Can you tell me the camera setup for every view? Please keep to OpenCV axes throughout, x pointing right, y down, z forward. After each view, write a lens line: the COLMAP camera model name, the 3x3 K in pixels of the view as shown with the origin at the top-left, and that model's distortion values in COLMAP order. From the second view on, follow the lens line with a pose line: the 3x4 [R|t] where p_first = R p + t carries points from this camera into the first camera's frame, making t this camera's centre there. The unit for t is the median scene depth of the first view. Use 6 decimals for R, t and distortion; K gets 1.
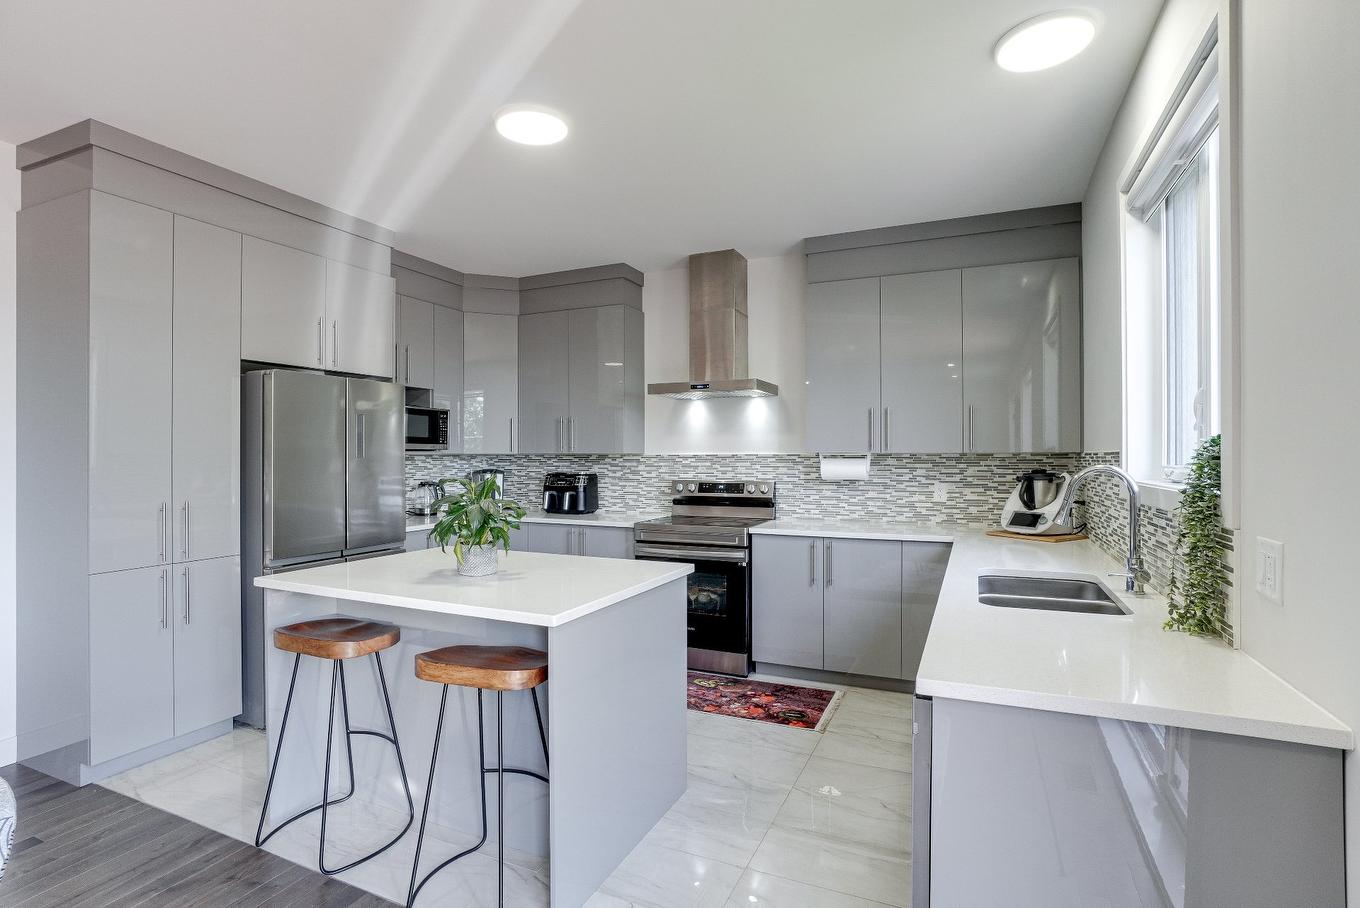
lens RADIAL K [[664.2, 0, 683.0], [0, 664.2, 452.8], [0, 0, 1]] dist [0.003701, 0.000144]
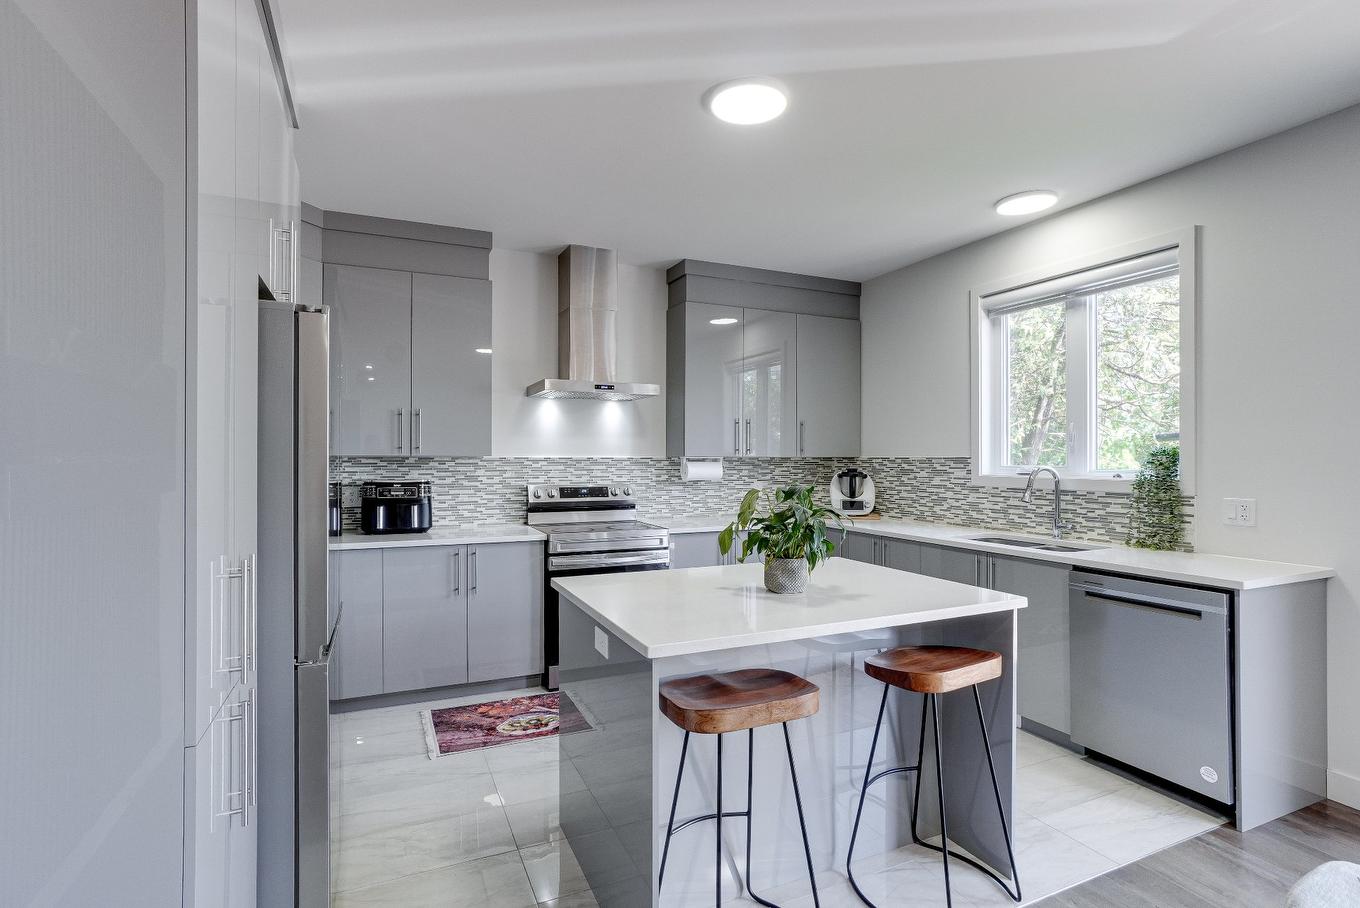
lens RADIAL K [[664.2, 0, 679.4], [0, 664.2, 457.1], [0, 0, 1]] dist [0.003701, 0.000144]
pose [[0.671183, 0.003357, 0.741284, -0.558508], [-0.004976, 0.999988, -0.000023, 0.001314], [-0.741275, -0.003673, 0.671192, 0.248523]]
